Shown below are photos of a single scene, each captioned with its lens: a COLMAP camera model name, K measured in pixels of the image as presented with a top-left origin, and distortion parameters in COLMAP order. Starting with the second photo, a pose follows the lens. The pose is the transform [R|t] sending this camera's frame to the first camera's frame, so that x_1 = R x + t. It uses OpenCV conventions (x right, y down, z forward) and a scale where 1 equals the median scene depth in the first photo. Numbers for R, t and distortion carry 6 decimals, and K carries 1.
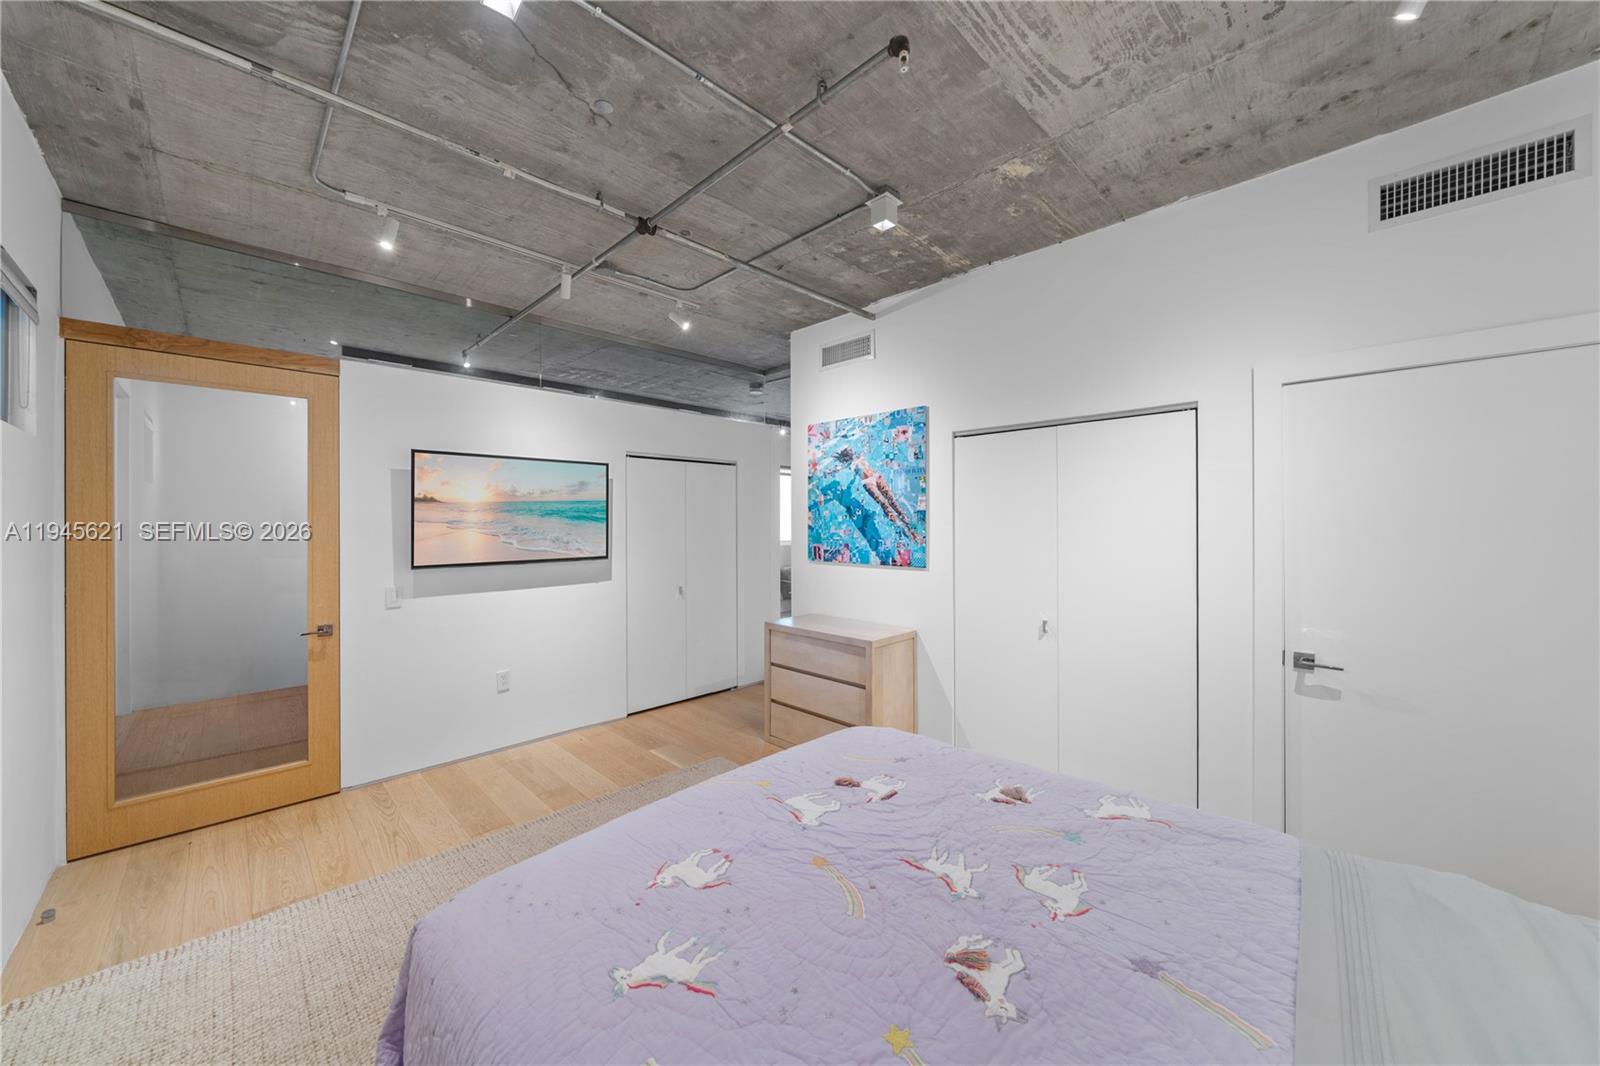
lens RADIAL K [[588.9, 0, 802.1], [0, 588.9, 521.7], [0, 0, 1]] dist [-0.000399, -0.000149]
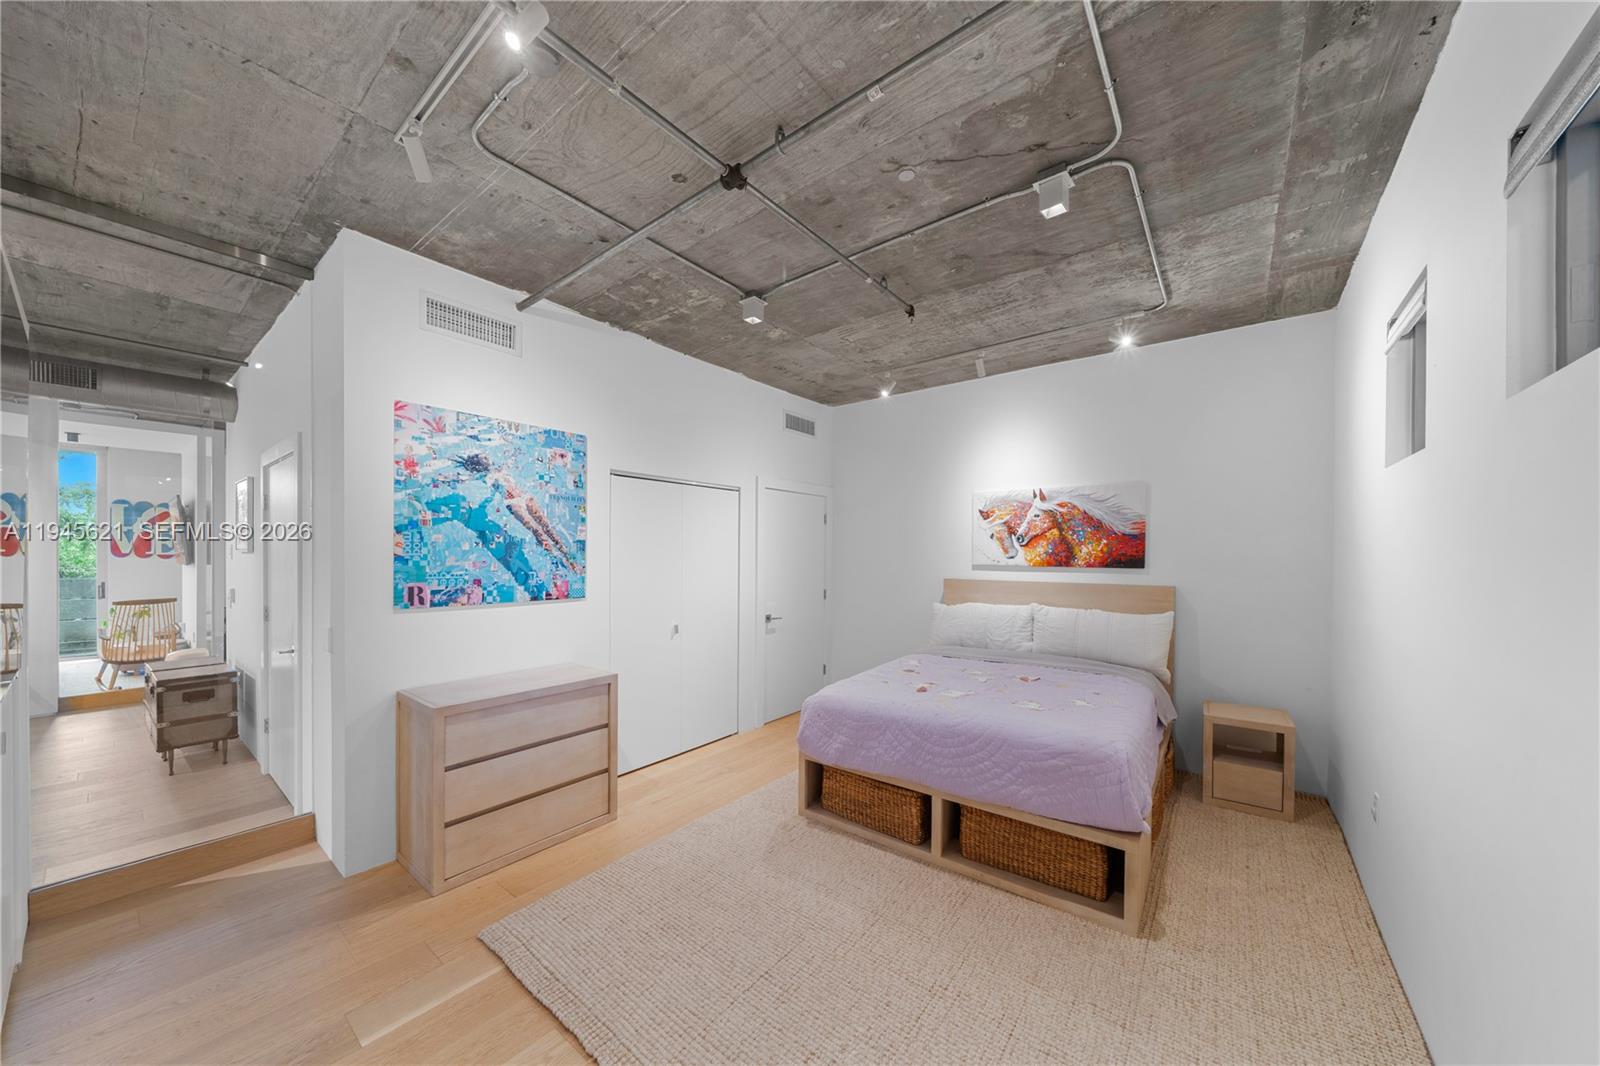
lens RADIAL K [[549.5, 0, 796.2], [0, 549.5, 559.6], [0, 0, 1]] dist [-0.000096, 0.000104]
pose [[-0.125115, -0.008283, 0.992108, -0.721955], [-0.005805, 0.999954, 0.007616, 0.004056], [-0.992125, -0.004806, -0.125158, 0.718454]]
